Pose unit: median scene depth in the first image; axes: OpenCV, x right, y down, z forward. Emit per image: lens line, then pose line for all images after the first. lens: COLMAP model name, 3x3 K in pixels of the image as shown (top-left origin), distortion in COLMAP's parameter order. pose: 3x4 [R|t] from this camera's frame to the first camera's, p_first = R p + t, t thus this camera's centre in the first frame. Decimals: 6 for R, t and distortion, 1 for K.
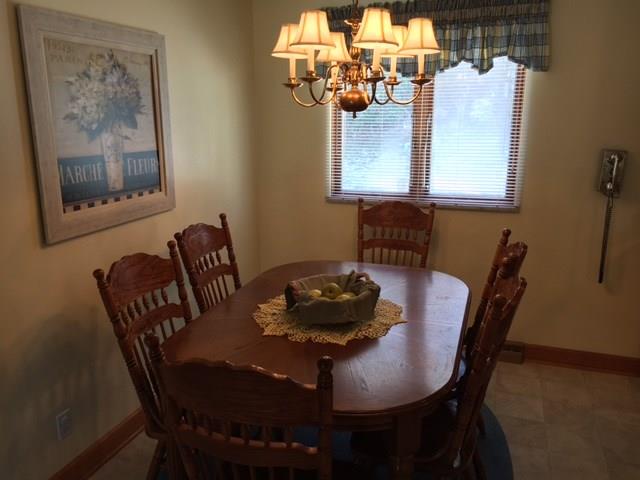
lens RADIAL K [[546.7, 0, 319.1], [0, 546.7, 240.3], [0, 0, 1]] dist [0.074965, -0.088973]
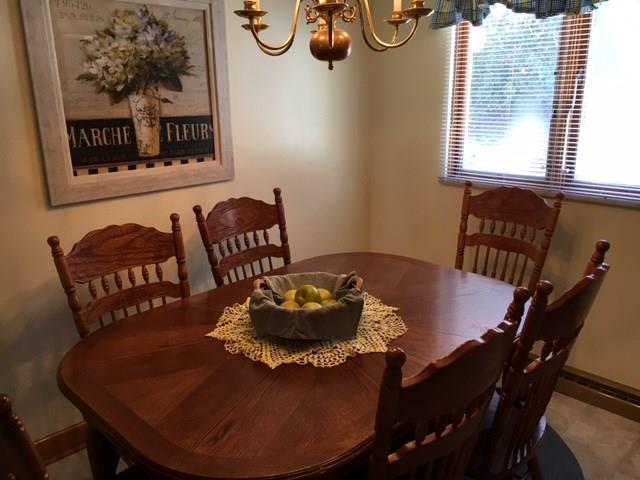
lens RADIAL K [[546.7, 0, 320.7], [0, 546.7, 238.8], [0, 0, 1]] dist [0.074965, -0.088973]
pose [[0.892944, 0.107946, -0.437034, 0.325137], [-0.088964, 0.993993, 0.063742, -0.034427], [0.441289, -0.018038, 0.897184, 0.263649]]
